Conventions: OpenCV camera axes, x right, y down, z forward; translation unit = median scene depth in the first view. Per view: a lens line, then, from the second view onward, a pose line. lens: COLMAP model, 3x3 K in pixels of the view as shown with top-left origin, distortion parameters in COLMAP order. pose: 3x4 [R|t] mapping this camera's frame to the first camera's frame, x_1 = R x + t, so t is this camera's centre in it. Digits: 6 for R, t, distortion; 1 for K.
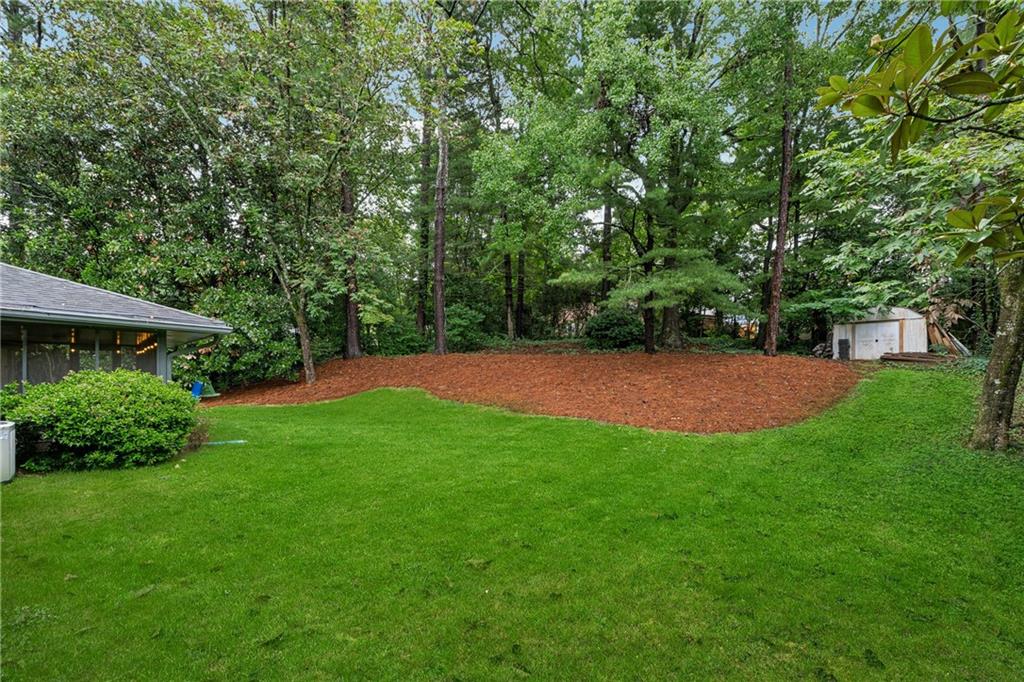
lens RADIAL K [[429.8, 0, 512.0], [0, 429.8, 341.5], [0, 0, 1]] dist [0.000443, 0.000047]
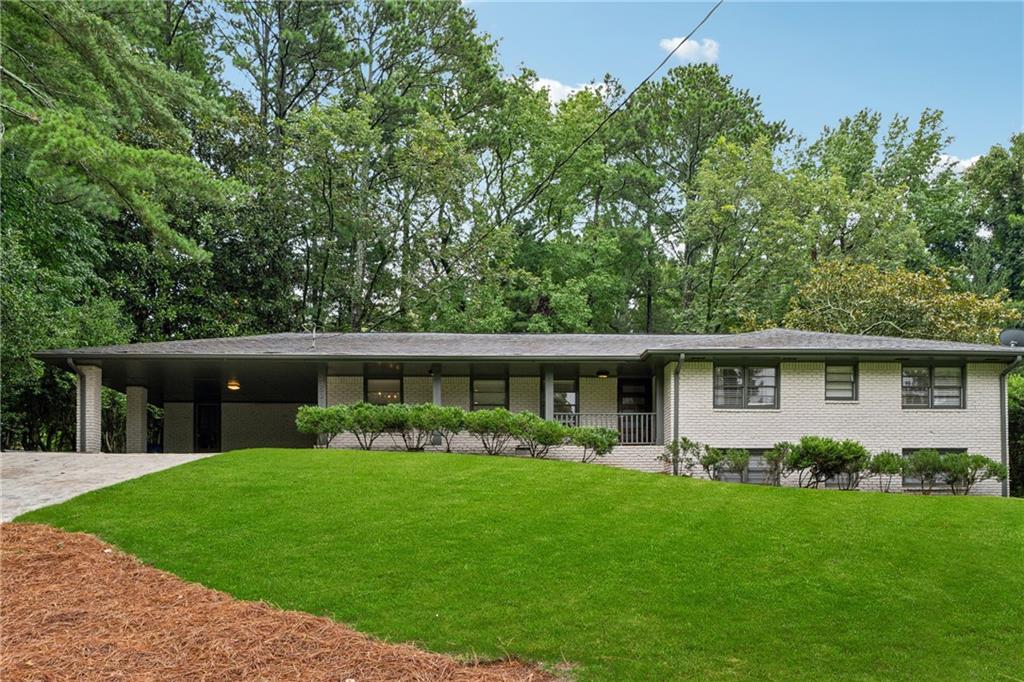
lens RADIAL K [[797.2, 0, 512.0], [0, 797.2, 340.6], [0, 0, 1]] dist [-0.002108, -0.000897]
pose [[0.997601, -0.003448, 0.069137, -0.009629], [0.018343, 0.976222, -0.215997, 0.328309], [-0.066748, 0.216747, 0.973943, -0.906817]]
